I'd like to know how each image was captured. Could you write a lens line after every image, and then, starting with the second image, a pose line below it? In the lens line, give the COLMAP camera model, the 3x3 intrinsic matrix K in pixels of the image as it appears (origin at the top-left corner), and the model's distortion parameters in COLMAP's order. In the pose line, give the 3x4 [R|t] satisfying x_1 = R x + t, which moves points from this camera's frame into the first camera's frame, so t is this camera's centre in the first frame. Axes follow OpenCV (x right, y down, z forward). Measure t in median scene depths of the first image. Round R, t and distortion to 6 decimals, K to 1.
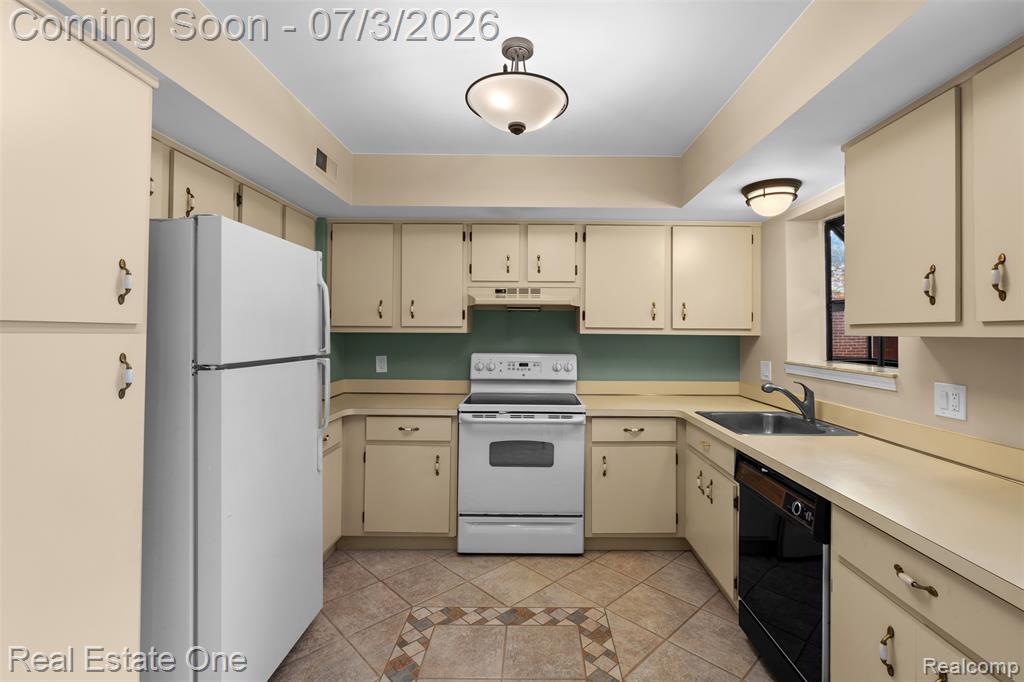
lens RADIAL K [[450.8, 0, 542.3], [0, 450.8, 327.0], [0, 0, 1]] dist [-0.005097, 0.001280]
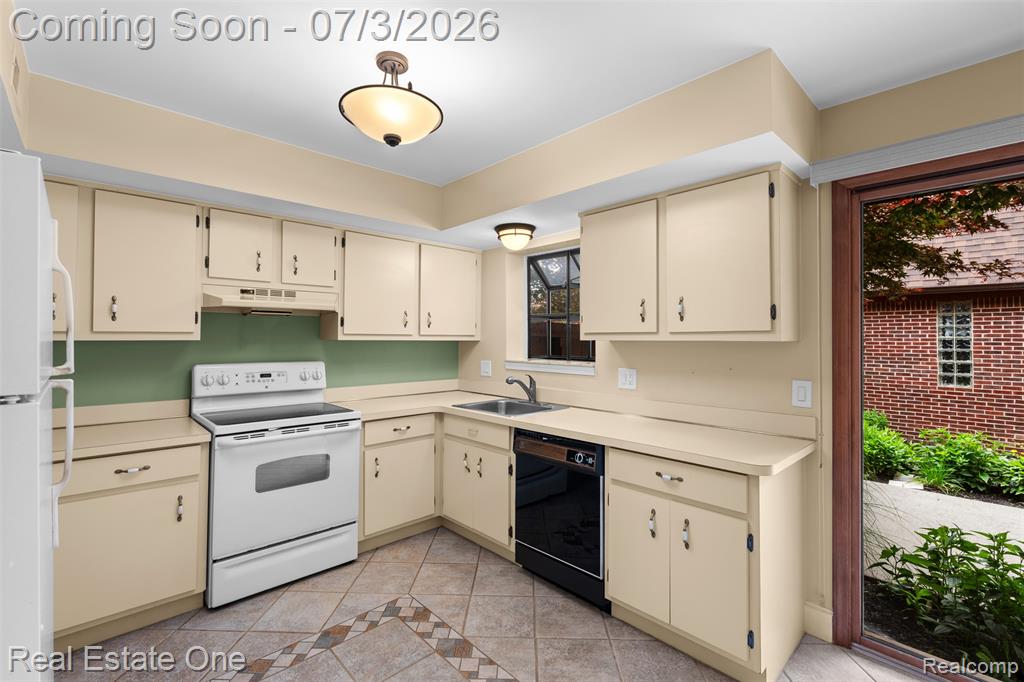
lens RADIAL K [[450.8, 0, 499.1], [0, 450.8, 331.1], [0, 0, 1]] dist [-0.005097, 0.001280]
pose [[0.743362, 0.005545, 0.668866, -0.344423], [-0.004903, 0.999984, -0.002841, -0.003728], [-0.668871, -0.001168, 0.743377, 0.043724]]
